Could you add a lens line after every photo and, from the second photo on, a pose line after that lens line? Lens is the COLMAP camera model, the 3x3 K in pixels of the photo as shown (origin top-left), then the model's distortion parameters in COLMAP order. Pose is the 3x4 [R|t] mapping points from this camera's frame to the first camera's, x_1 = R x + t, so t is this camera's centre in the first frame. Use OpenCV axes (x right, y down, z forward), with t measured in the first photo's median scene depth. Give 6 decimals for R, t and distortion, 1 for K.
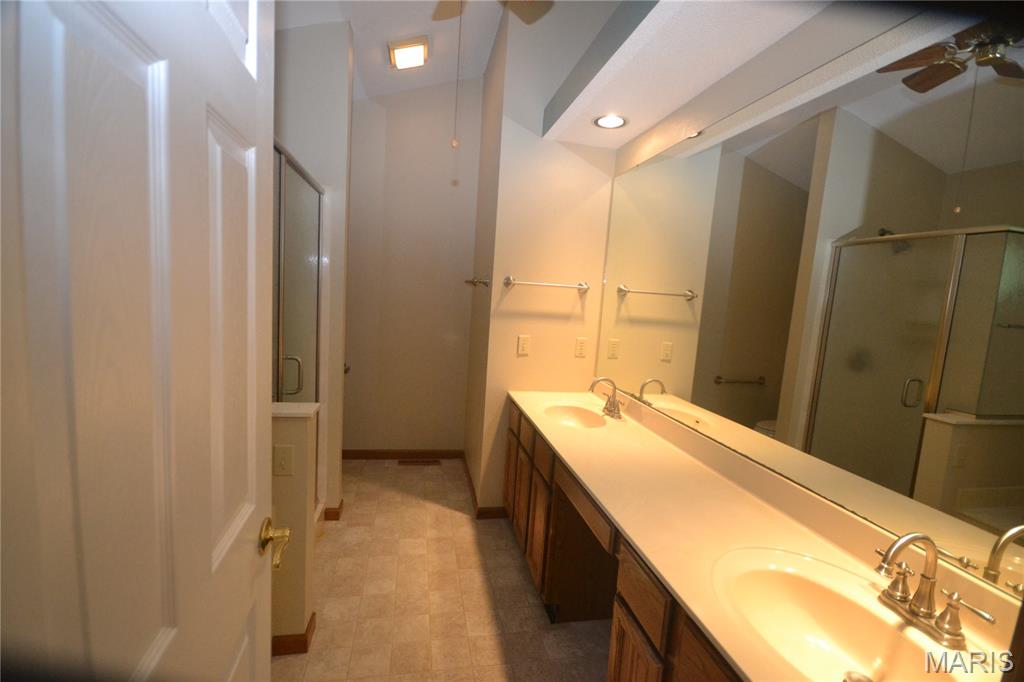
lens RADIAL K [[455.2, 0, 507.7], [0, 455.2, 342.6], [0, 0, 1]] dist [0.011374, -0.012441]
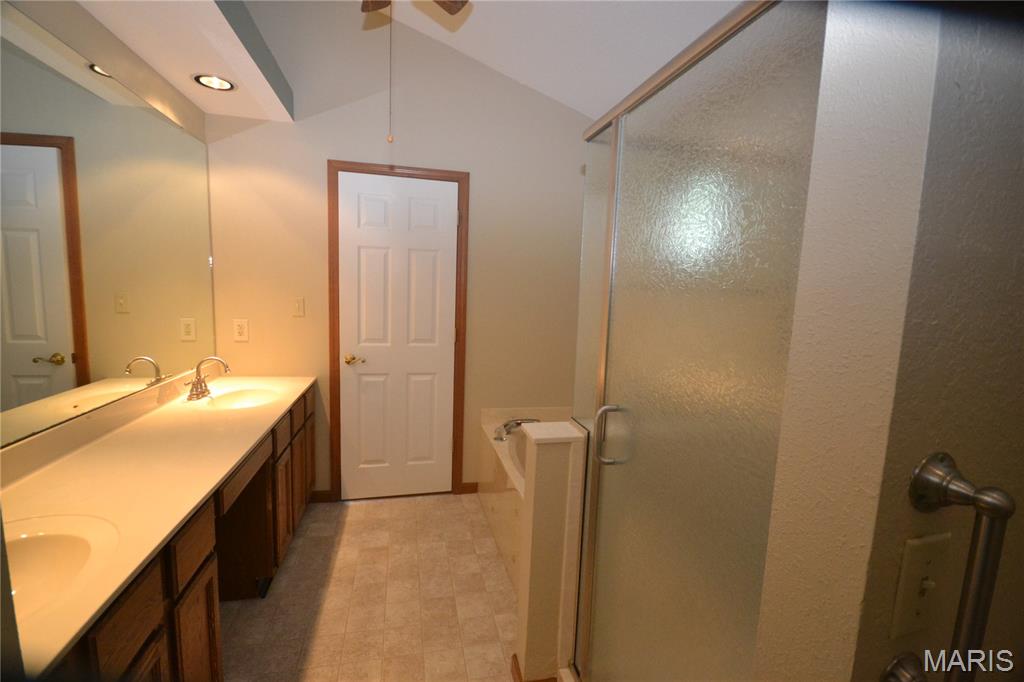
lens RADIAL K [[455.2, 0, 507.7], [0, 455.2, 342.6], [0, 0, 1]] dist [0.011374, -0.012441]
pose [[-0.994238, -0.098612, -0.042025, -0.328104], [-0.105761, 0.966310, 0.234648, -0.221744], [0.017470, 0.237740, -0.971172, 1.803630]]
